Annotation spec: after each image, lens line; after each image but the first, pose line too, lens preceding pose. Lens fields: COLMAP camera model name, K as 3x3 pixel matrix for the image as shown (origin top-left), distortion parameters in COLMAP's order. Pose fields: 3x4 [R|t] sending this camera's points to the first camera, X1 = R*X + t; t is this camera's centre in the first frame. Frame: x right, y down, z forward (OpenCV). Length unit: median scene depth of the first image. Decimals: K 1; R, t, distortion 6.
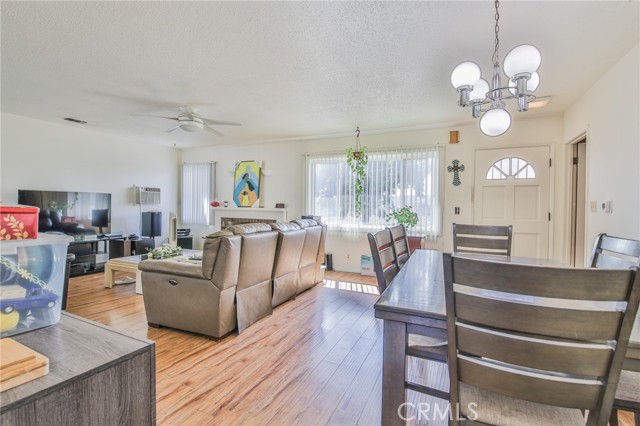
lens RADIAL K [[293.6, 0, 321.2], [0, 293.6, 208.9], [0, 0, 1]] dist [0.000545, -0.010742]
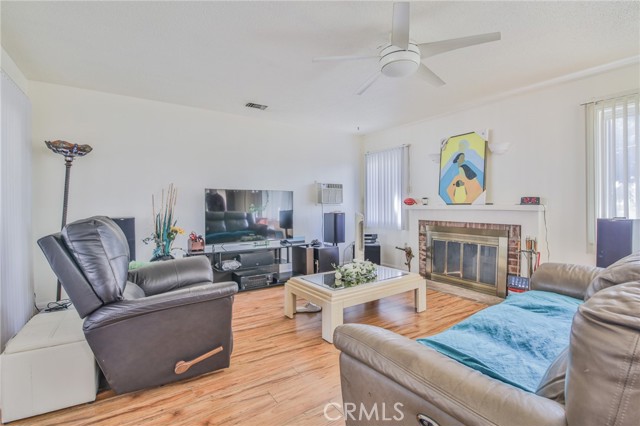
lens RADIAL K [[293.6, 0, 321.2], [0, 293.6, 208.9], [0, 0, 1]] dist [0.000545, -0.010742]
pose [[0.855074, -0.013413, -0.518333, -0.184624], [0.012803, 0.999907, -0.004755, 0.002816], [0.518349, -0.002570, 0.855166, 0.279401]]
